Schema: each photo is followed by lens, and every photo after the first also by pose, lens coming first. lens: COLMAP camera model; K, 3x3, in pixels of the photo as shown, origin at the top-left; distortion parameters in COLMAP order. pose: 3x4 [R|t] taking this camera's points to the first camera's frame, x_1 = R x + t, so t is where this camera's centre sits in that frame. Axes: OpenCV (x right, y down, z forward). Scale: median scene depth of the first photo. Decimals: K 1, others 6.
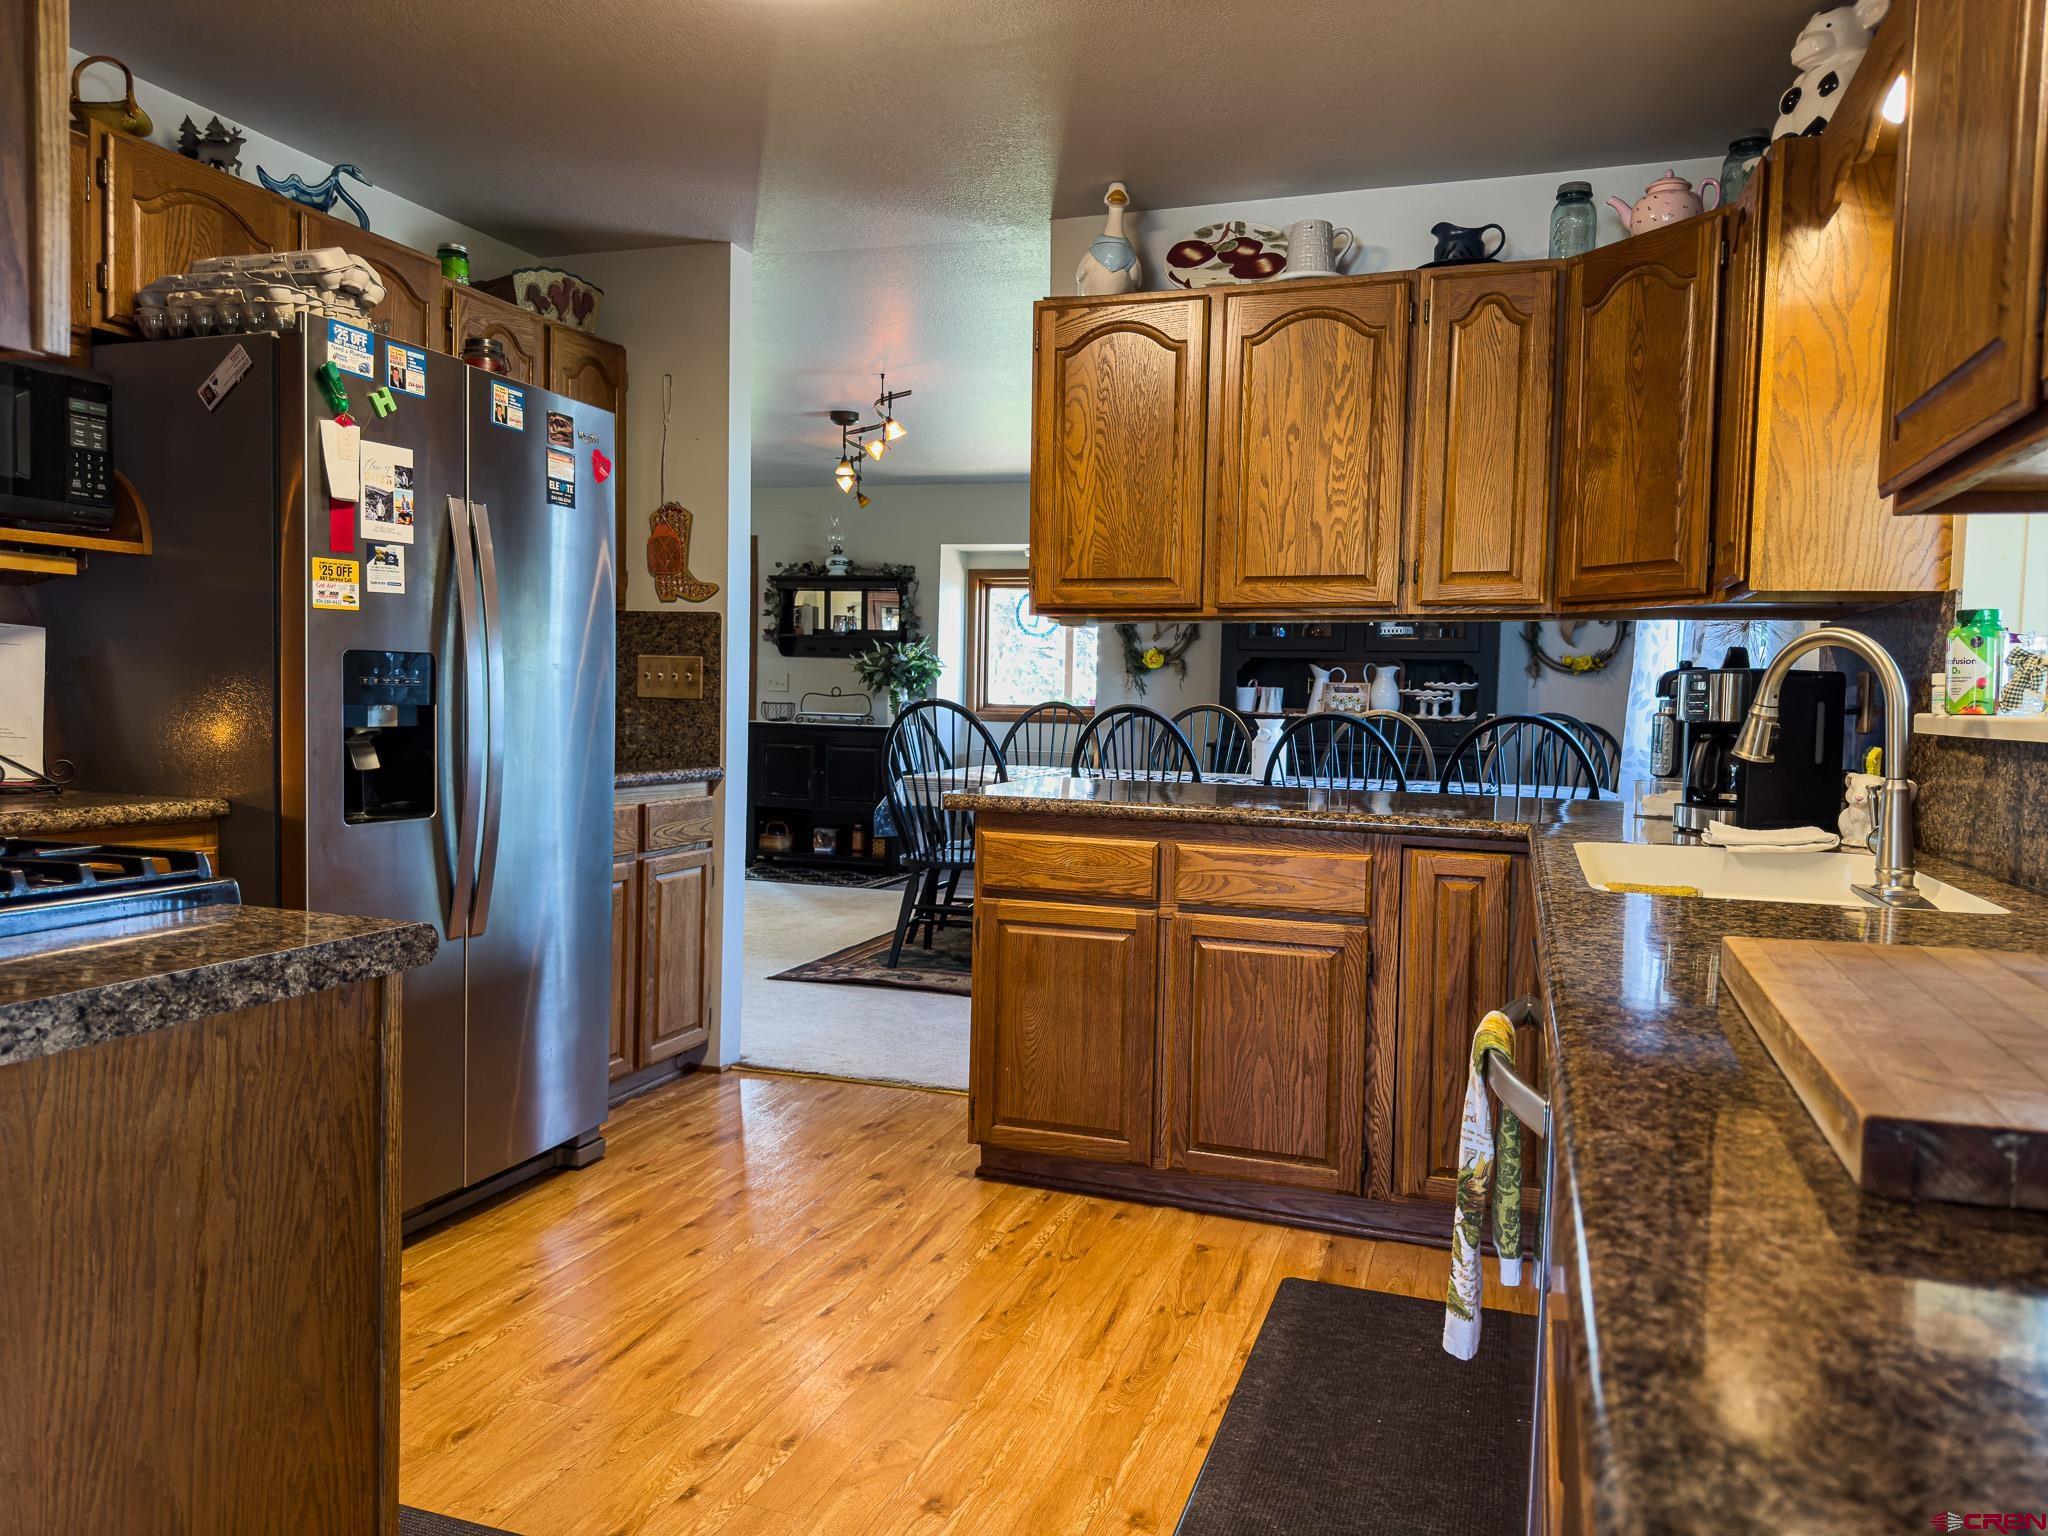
lens RADIAL K [[1481.8, 0, 1023.6], [0, 1481.8, 757.9], [0, 0, 1]] dist [0.063060, -0.074079]
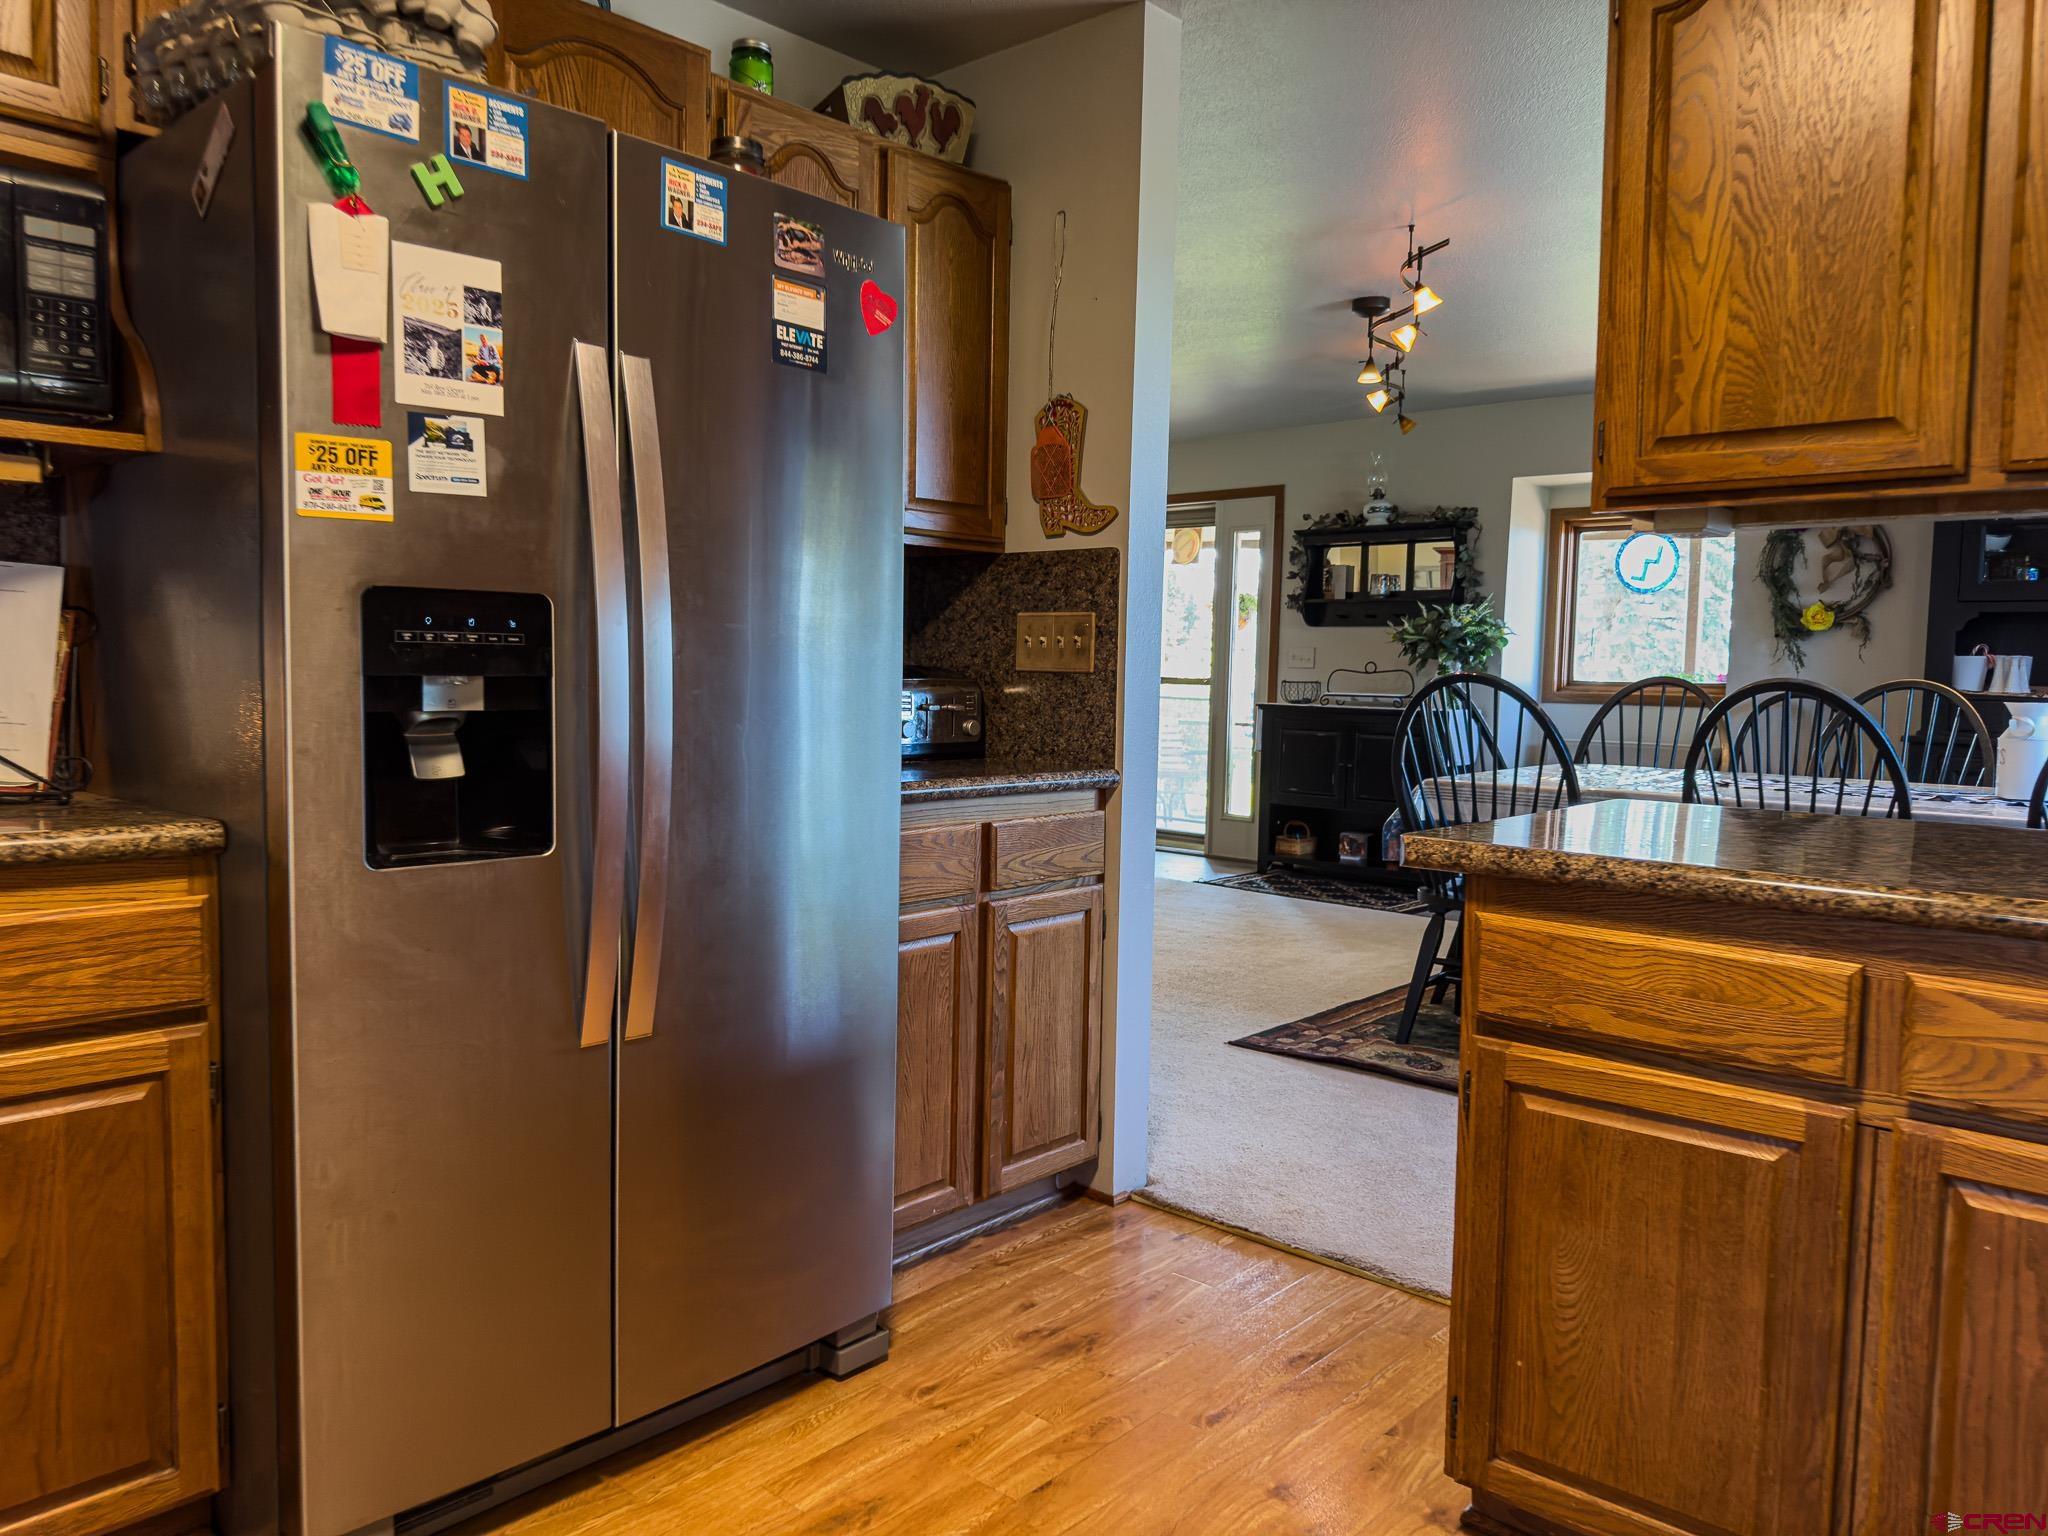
lens RADIAL K [[1481.8, 0, 1005.6], [0, 1481.8, 768.6], [0, 0, 1]] dist [0.063060, -0.074079]
pose [[0.920707, 0.020346, -0.389725, 0.021587], [-0.012568, 0.999668, 0.022497, -0.010668], [0.390053, -0.015815, 0.920657, 0.393609]]
